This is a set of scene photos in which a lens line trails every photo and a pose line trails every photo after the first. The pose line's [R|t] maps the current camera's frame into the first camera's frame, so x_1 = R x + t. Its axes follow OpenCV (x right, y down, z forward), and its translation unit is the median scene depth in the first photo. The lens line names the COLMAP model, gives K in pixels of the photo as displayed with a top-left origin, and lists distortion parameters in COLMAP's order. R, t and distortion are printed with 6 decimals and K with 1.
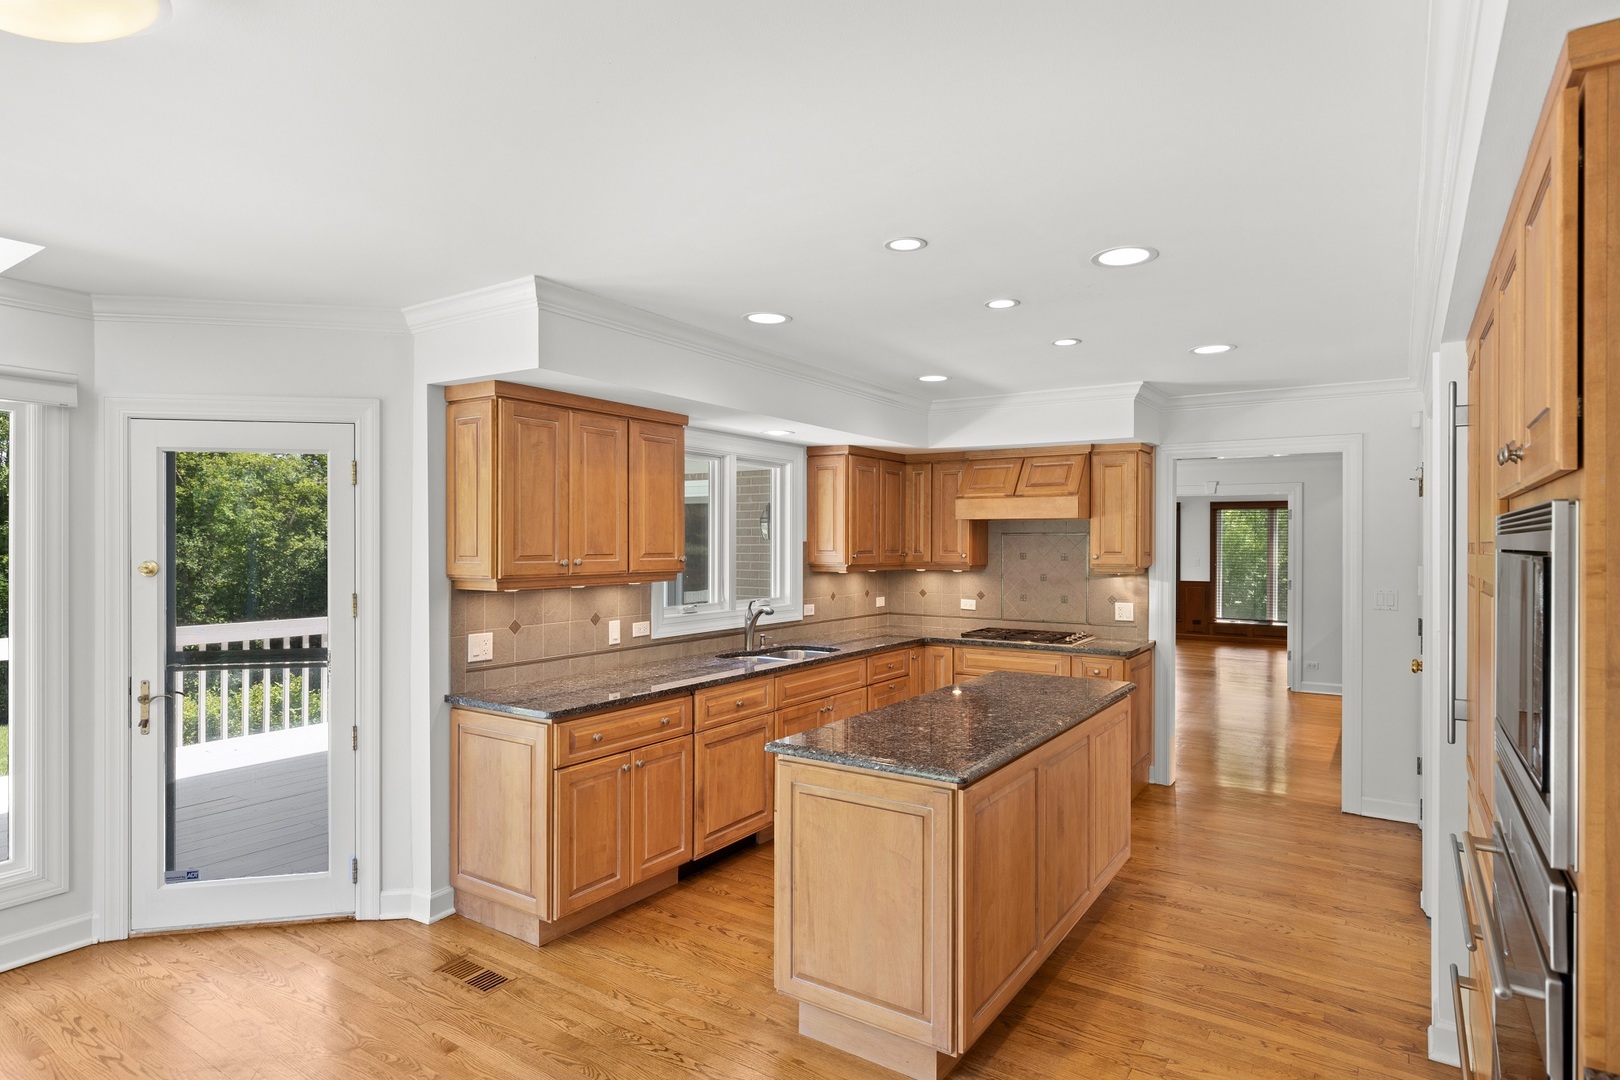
lens RADIAL K [[874.8, 0, 815.3], [0, 874.8, 542.6], [0, 0, 1]] dist [0.005186, 0.000354]
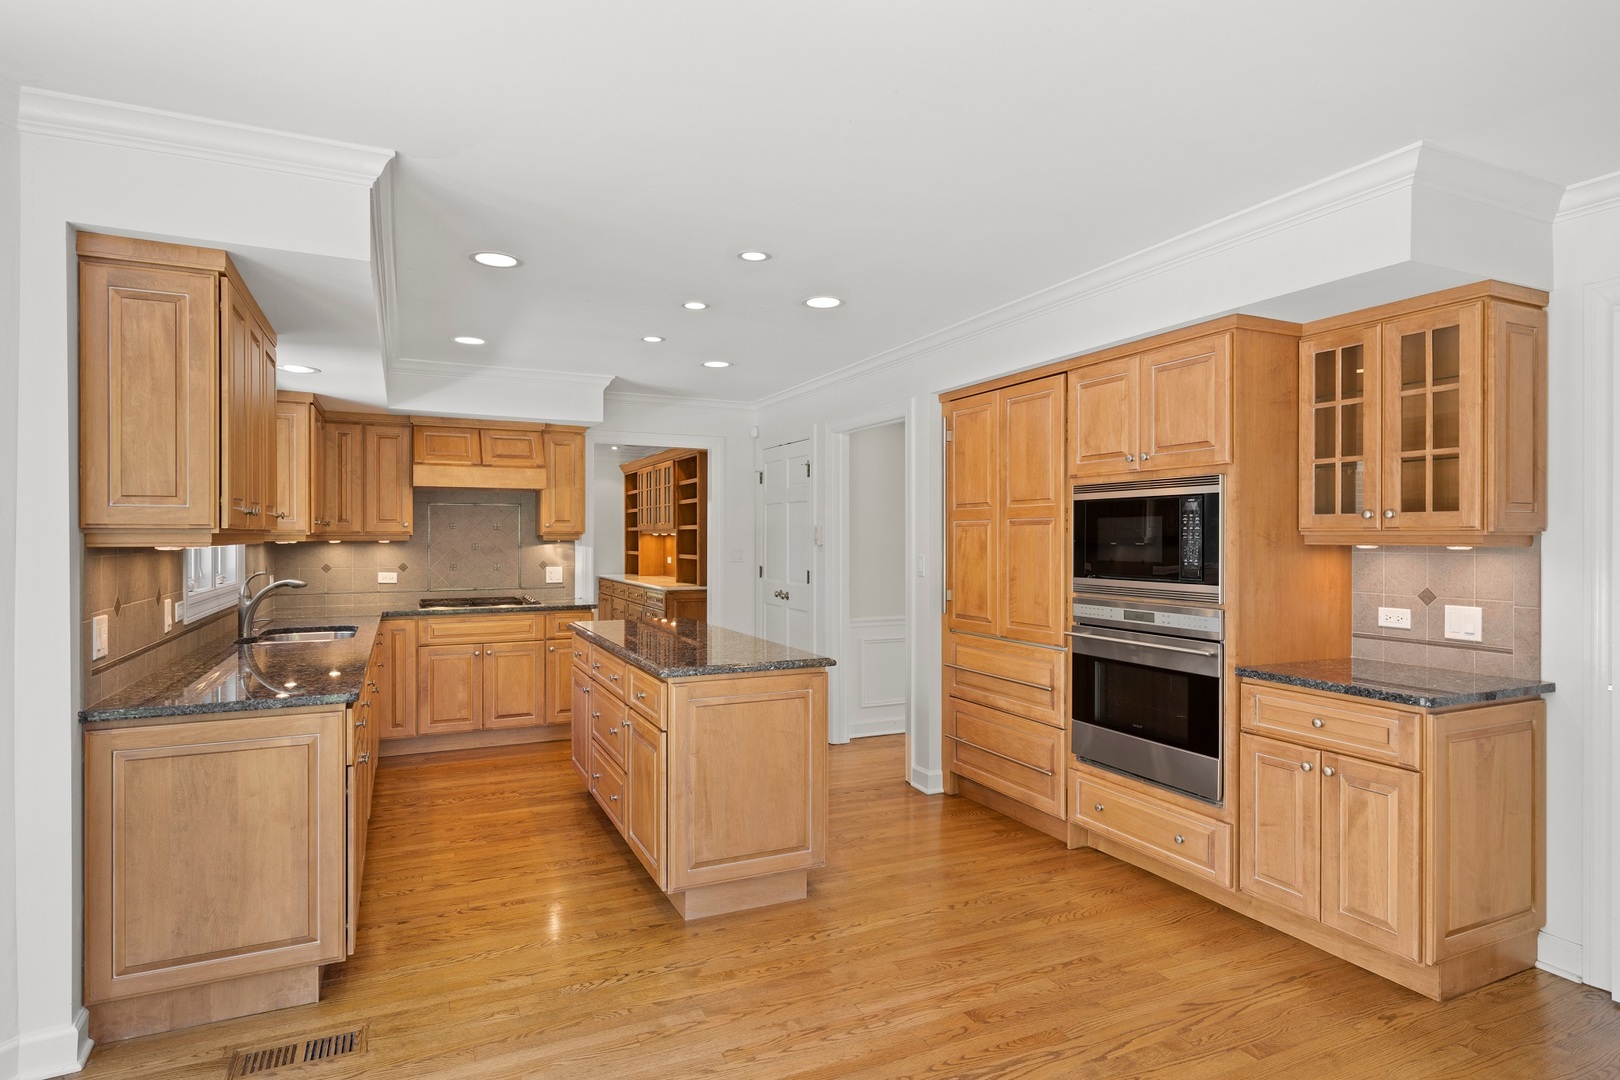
lens RADIAL K [[874.8, 0, 817.2], [0, 874.8, 538.6], [0, 0, 1]] dist [0.005186, 0.000354]
pose [[0.516279, -0.004182, 0.856410, -0.461218], [0.002322, 0.999991, 0.003484, 0.030749], [-0.856417, 0.000190, 0.516284, 0.136115]]
